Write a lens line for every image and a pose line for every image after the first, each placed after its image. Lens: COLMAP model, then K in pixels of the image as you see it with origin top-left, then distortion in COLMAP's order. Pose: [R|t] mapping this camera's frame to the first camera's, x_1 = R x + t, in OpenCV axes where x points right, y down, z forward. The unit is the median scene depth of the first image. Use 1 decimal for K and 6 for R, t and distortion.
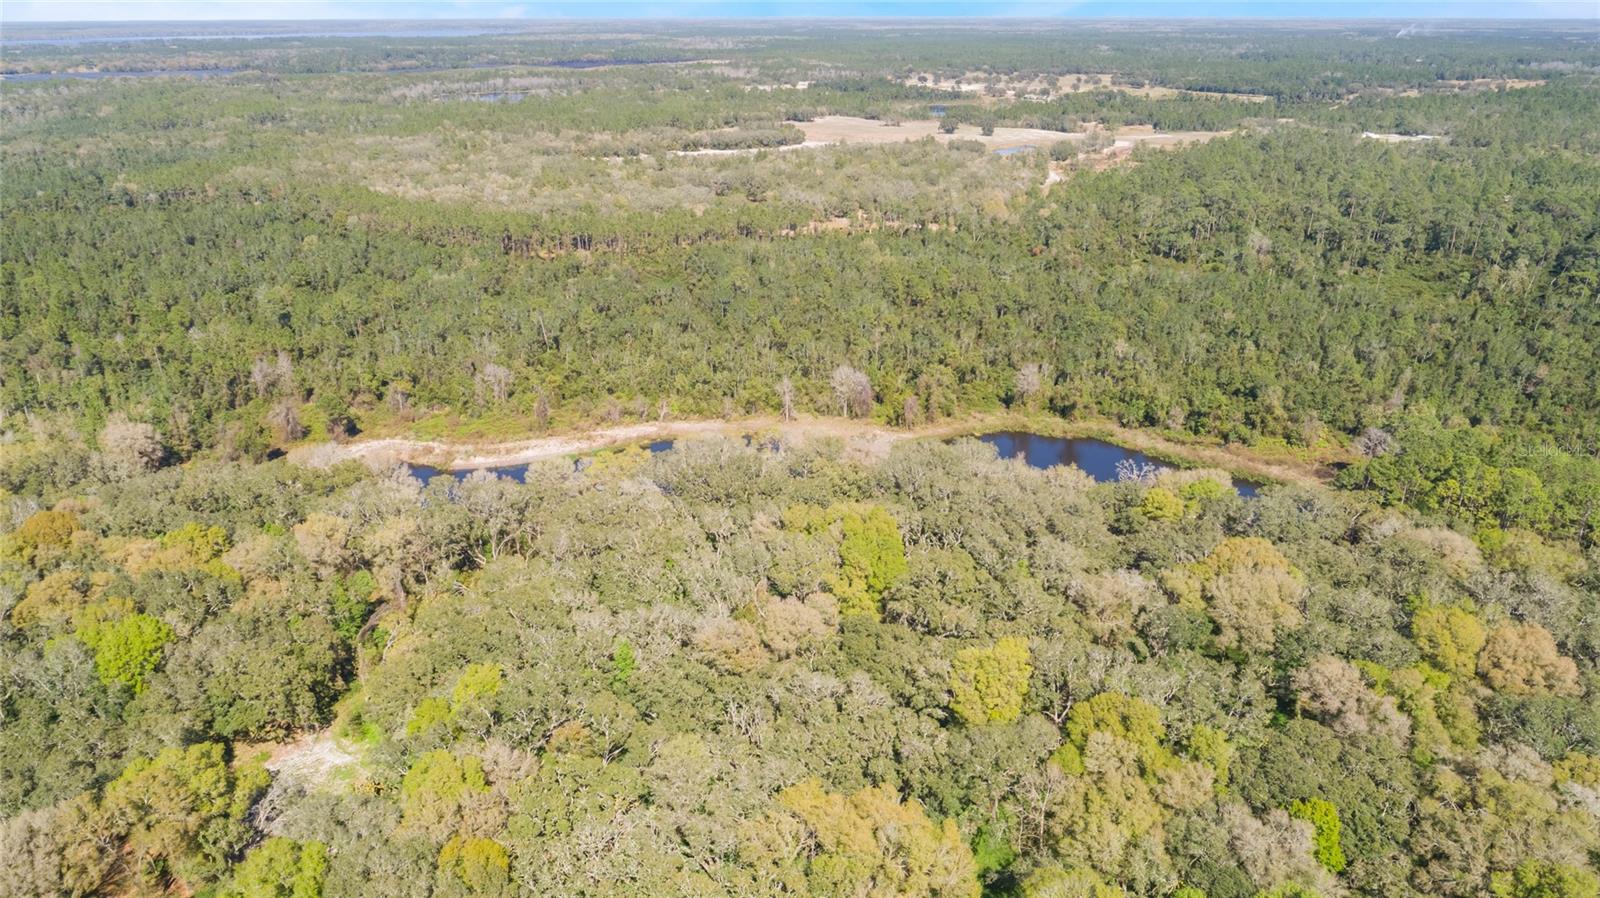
lens RADIAL K [[1075.9, 0, 795.2], [0, 1075.9, 447.5], [0, 0, 1]] dist [-0.016509, 0.010919]
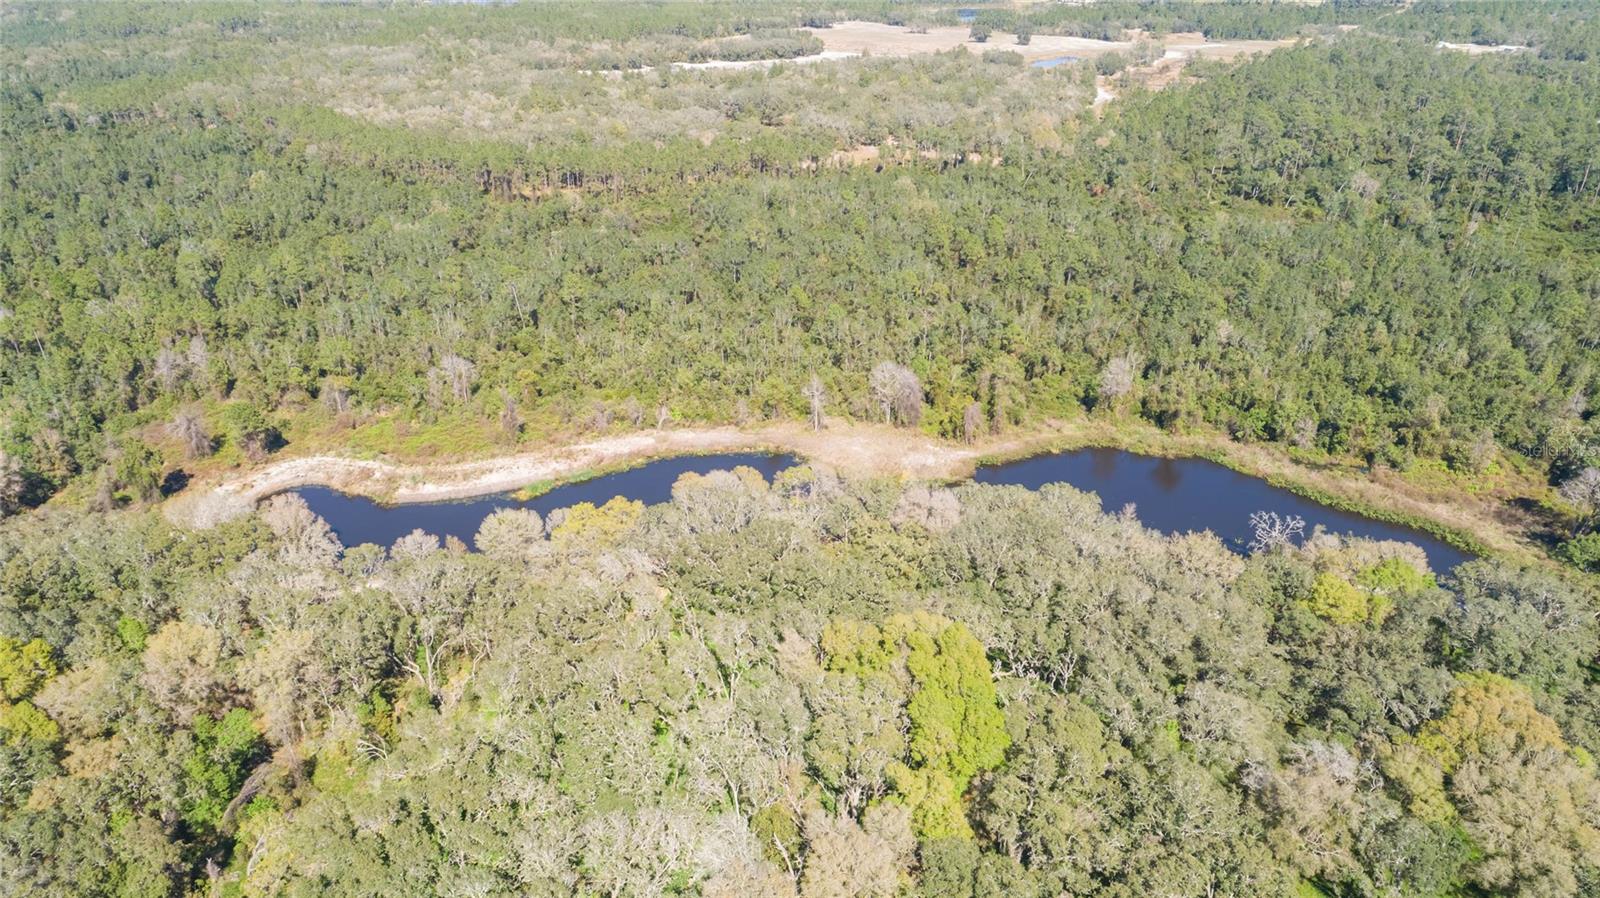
lens RADIAL K [[1075.9, 0, 798.5], [0, 1075.9, 439.2], [0, 0, 1]] dist [-0.016509, 0.010919]
pose [[0.999973, 0.003192, -0.006585, -0.011834], [-0.002678, 0.997063, 0.076535, -0.060788], [0.006810, -0.076515, 0.997045, 0.152153]]
